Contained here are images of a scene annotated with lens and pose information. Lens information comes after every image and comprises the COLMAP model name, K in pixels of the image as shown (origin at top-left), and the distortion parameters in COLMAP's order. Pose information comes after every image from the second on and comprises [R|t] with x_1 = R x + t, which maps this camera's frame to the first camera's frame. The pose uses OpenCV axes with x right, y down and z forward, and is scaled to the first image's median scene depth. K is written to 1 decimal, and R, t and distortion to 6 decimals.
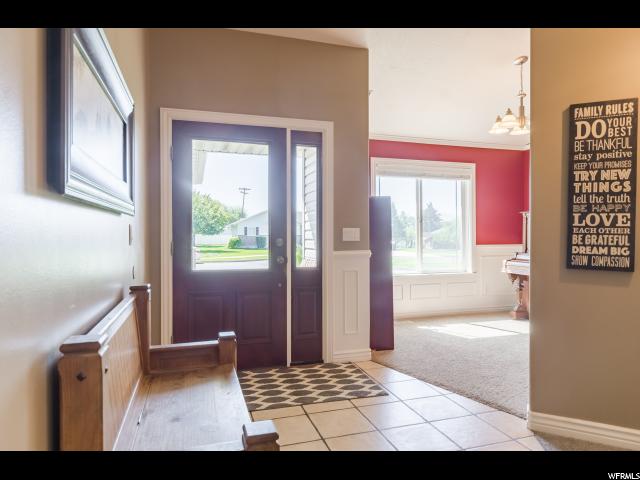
lens RADIAL K [[413.1, 0, 320.0], [0, 413.1, 240.0], [0, 0, 1]] dist [-0.002686, -0.000493]
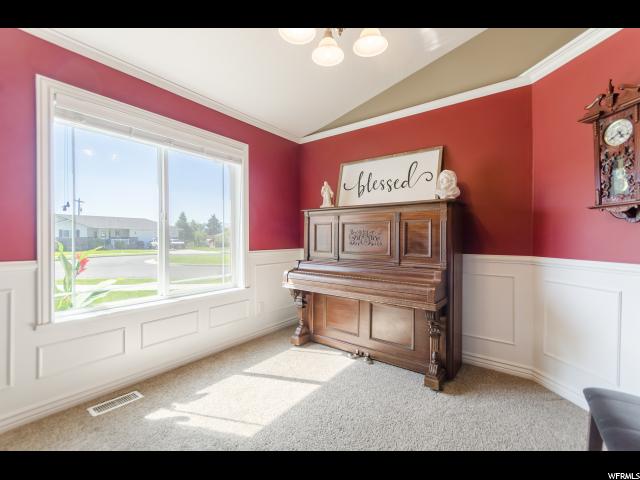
lens RADIAL K [[279.5, 0, 320.0], [0, 279.5, 240.0], [0, 0, 1]] dist [-0.000749, -0.000089]
pose [[0.812497, 0.000444, 0.582966, 0.190805], [0.001334, 0.999996, -0.002622, -0.007514], [-0.582964, 0.002908, 0.812493, 0.526052]]
